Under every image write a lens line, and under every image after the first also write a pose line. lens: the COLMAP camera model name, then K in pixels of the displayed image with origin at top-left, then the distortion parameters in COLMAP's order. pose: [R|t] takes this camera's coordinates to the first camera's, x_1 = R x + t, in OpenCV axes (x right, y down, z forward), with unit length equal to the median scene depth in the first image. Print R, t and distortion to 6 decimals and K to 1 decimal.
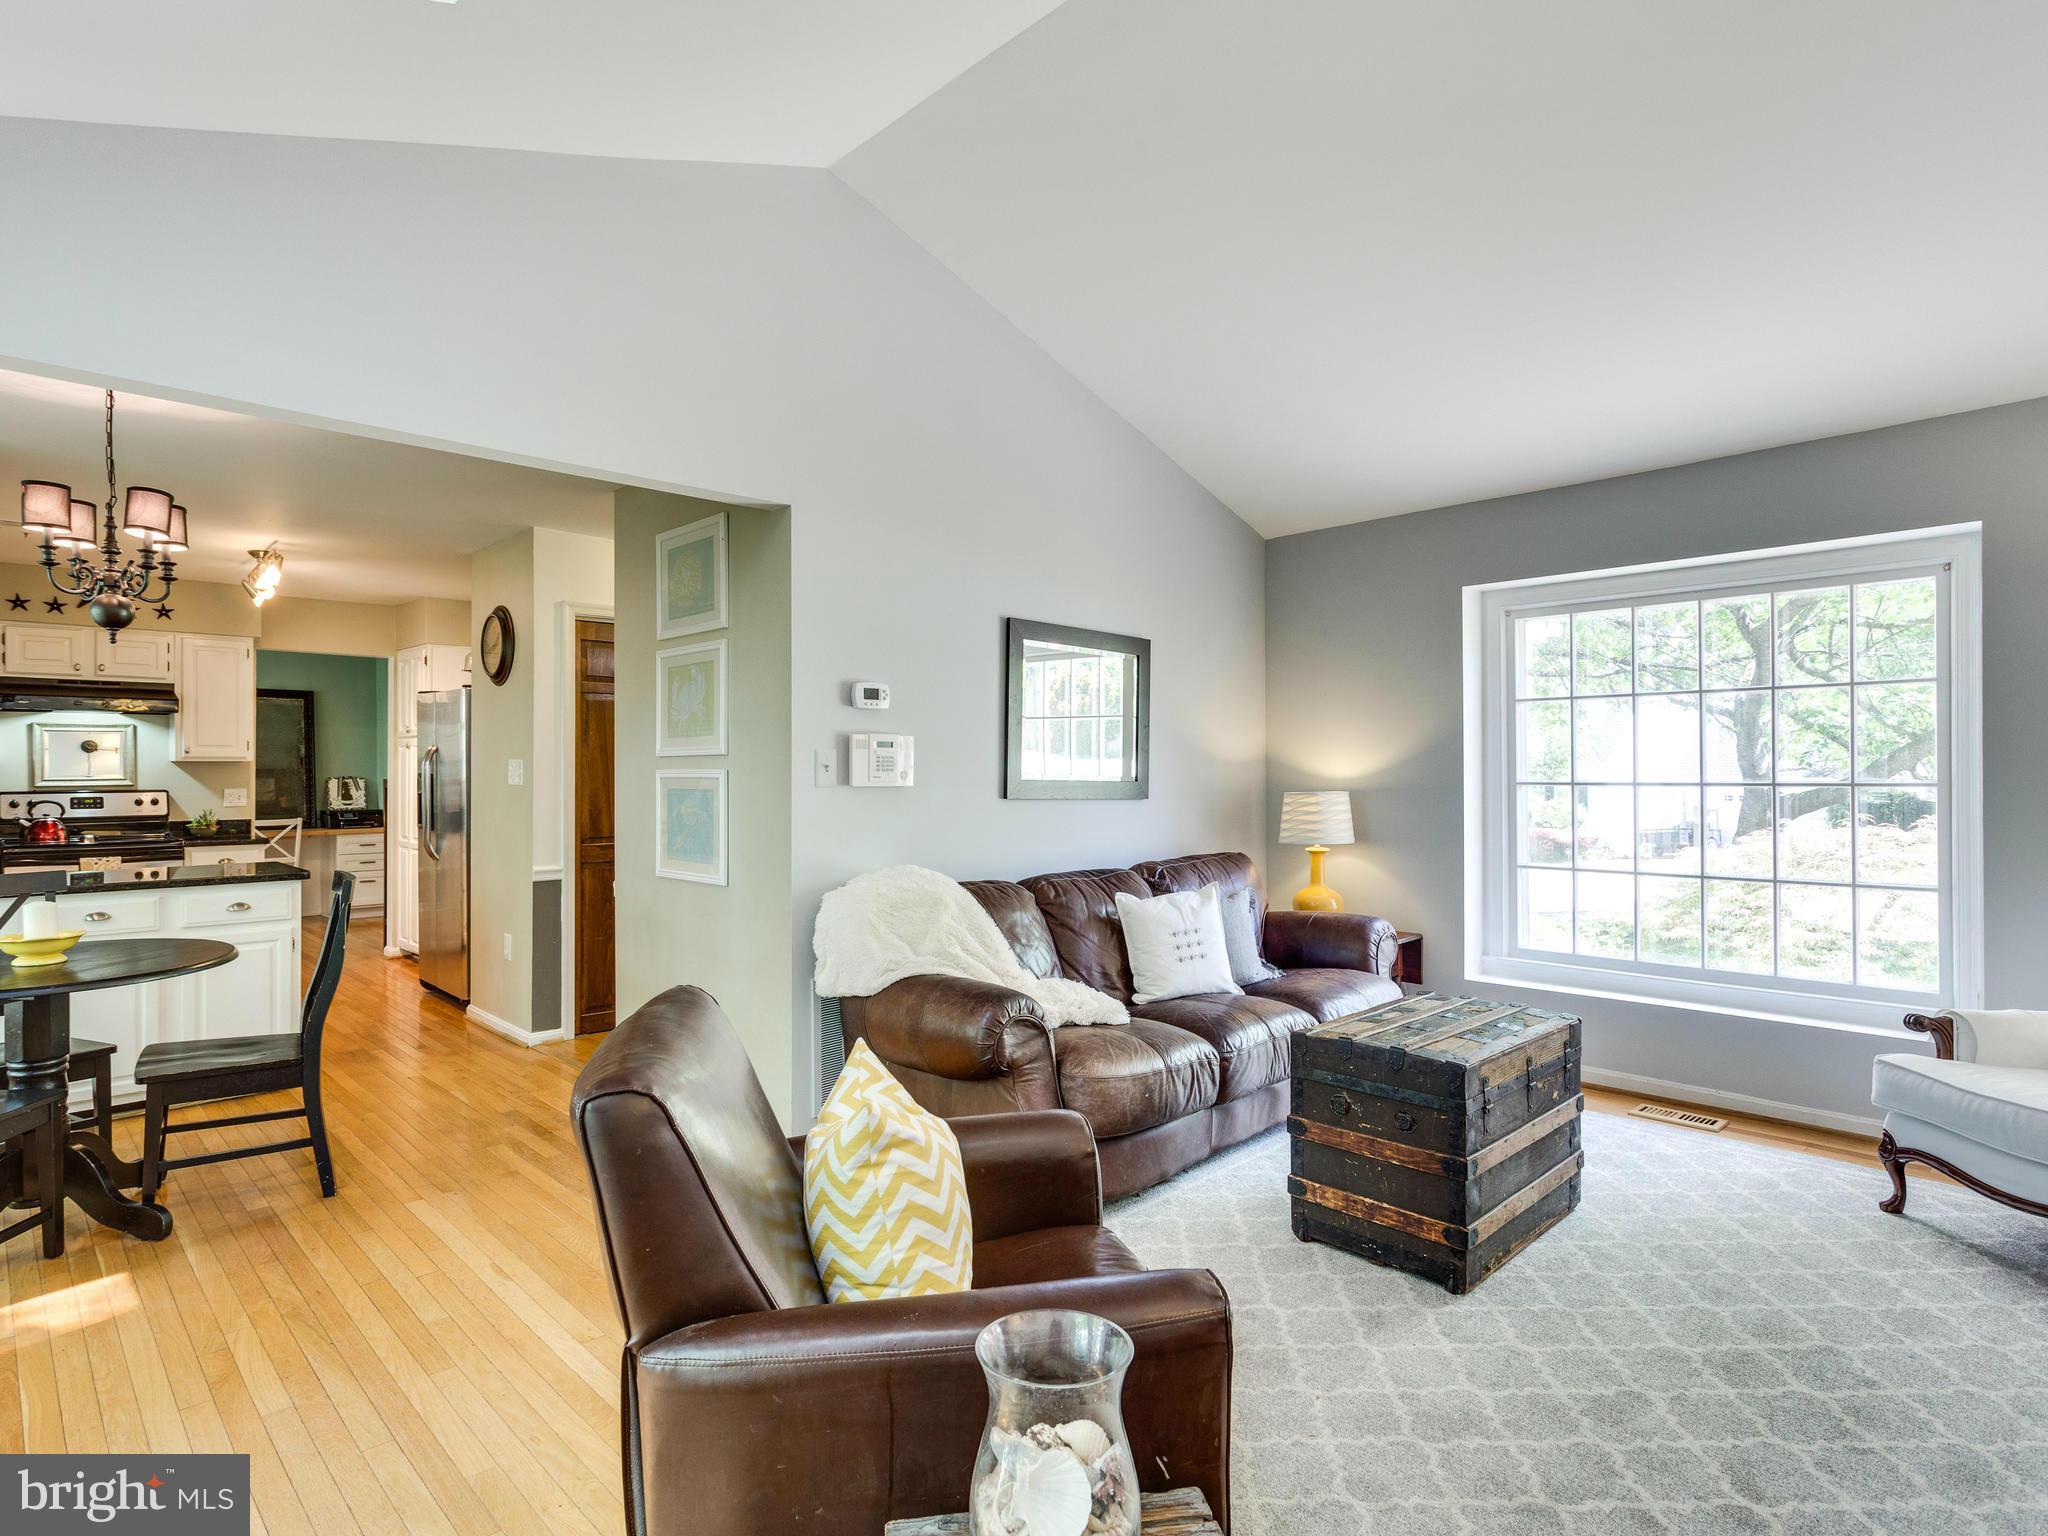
lens RADIAL K [[1100.3, 0, 1028.0], [0, 1100.3, 768.5], [0, 0, 1]] dist [0.001840, 0.002504]
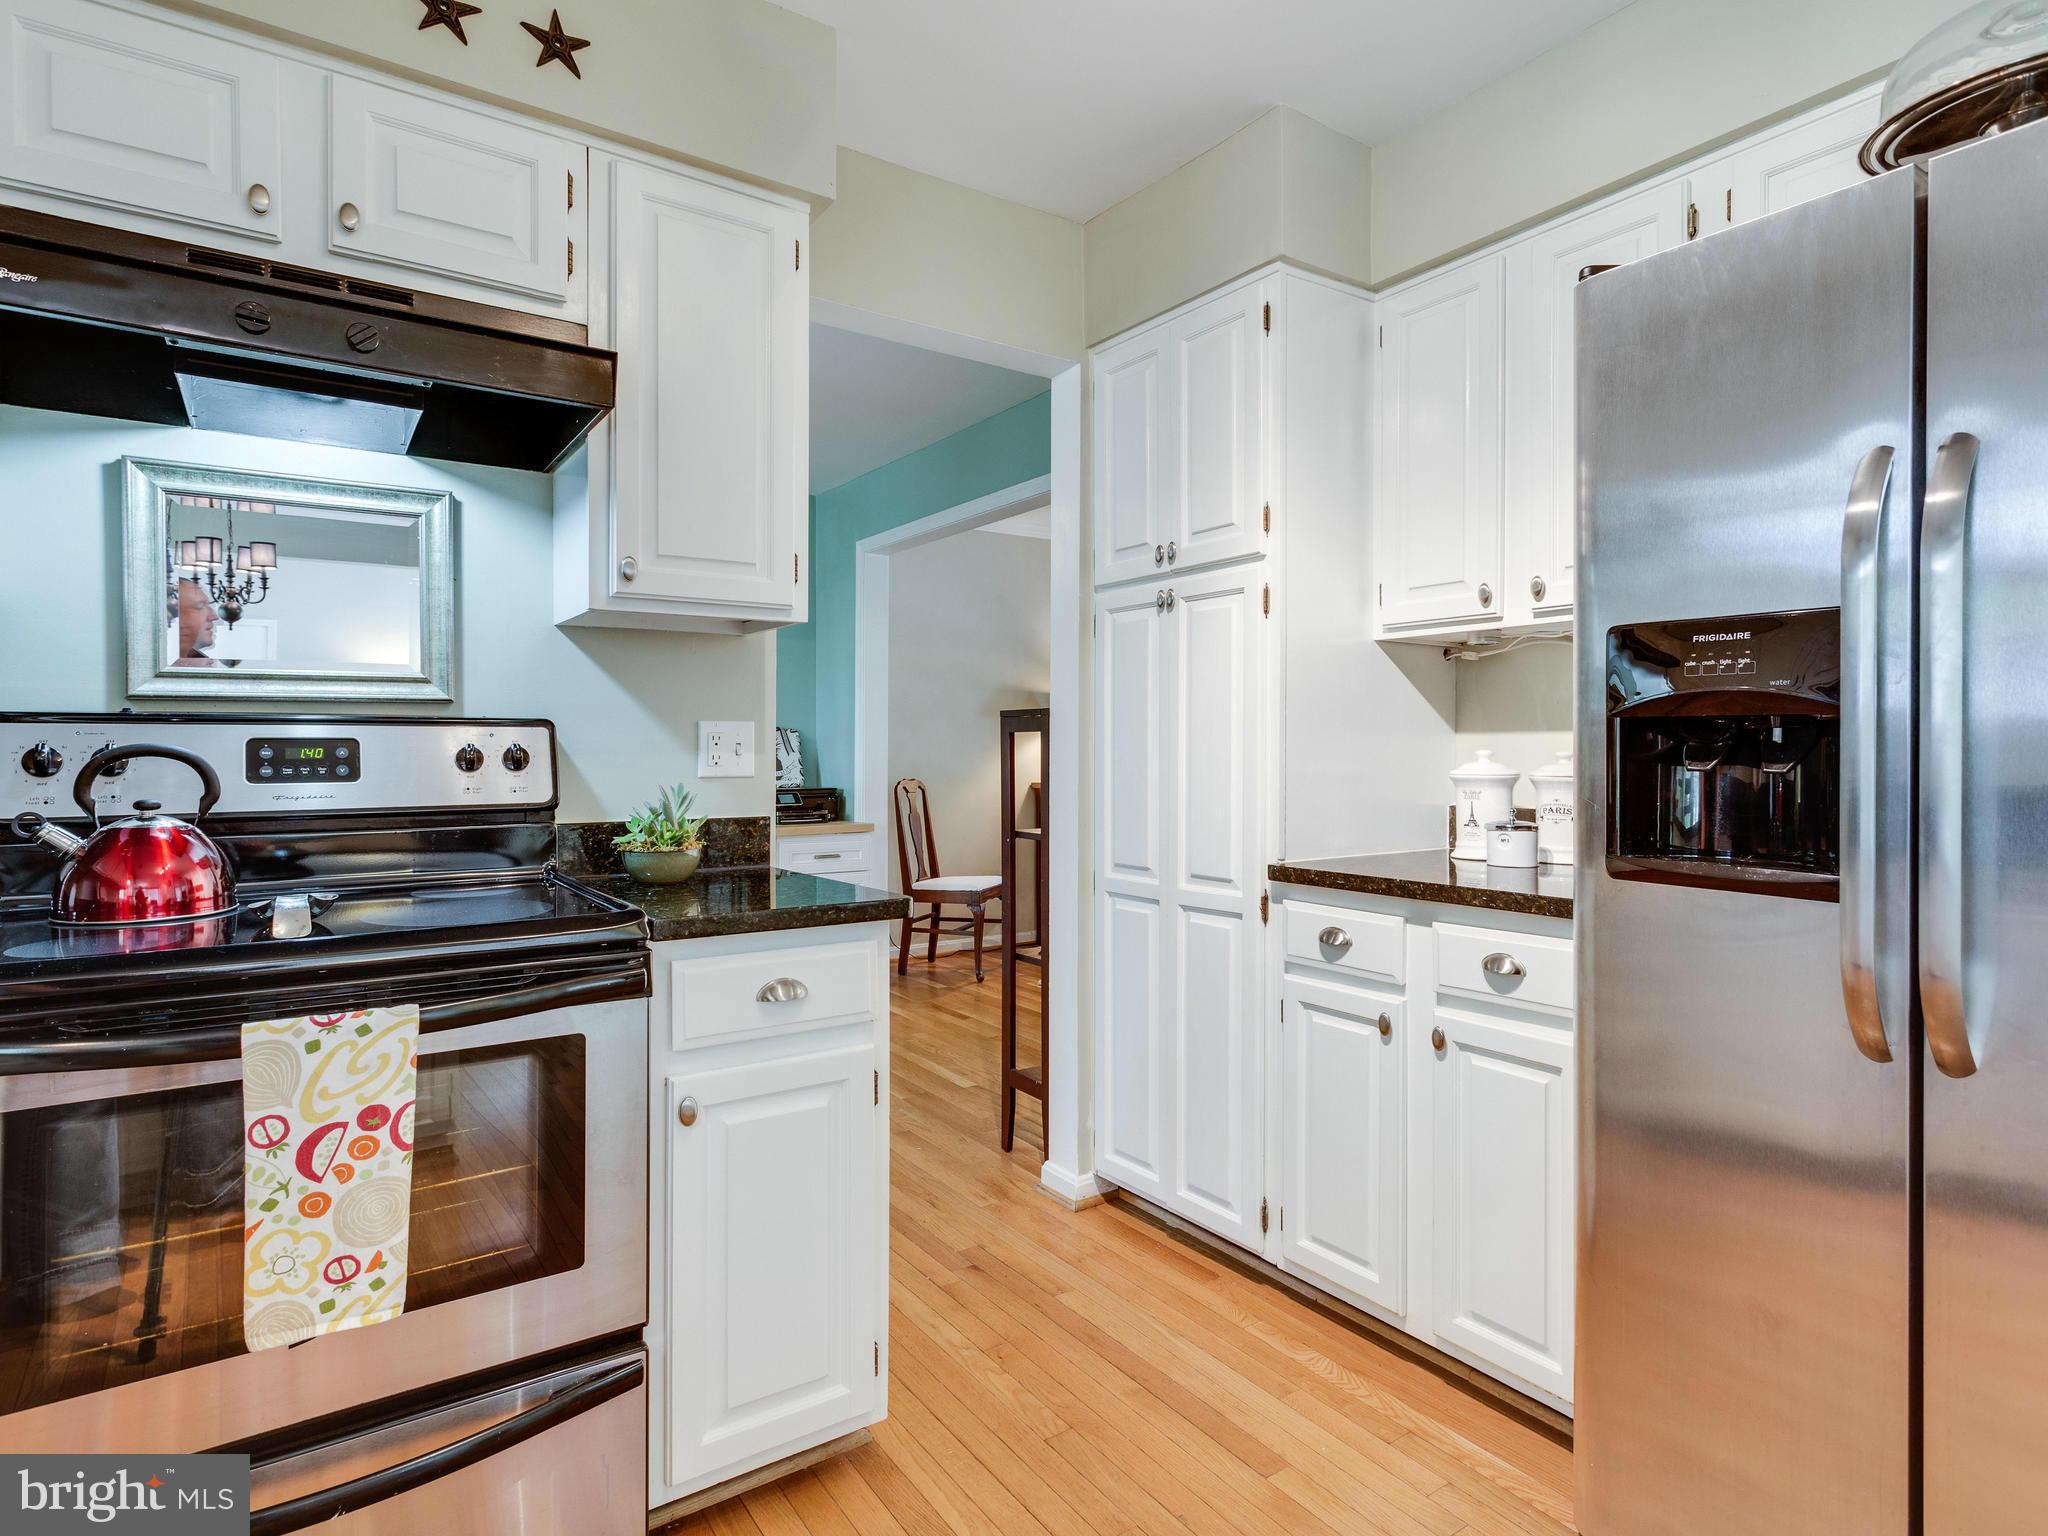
lens RADIAL K [[1100.3, 0, 1020.8], [0, 1100.3, 743.9], [0, 0, 1]] dist [0.001840, 0.002504]
pose [[0.983114, 0.000506, -0.182995, -0.633667], [-0.001330, 0.999990, -0.004379, 0.028577], [0.182991, 0.004549, 0.983104, 0.770186]]
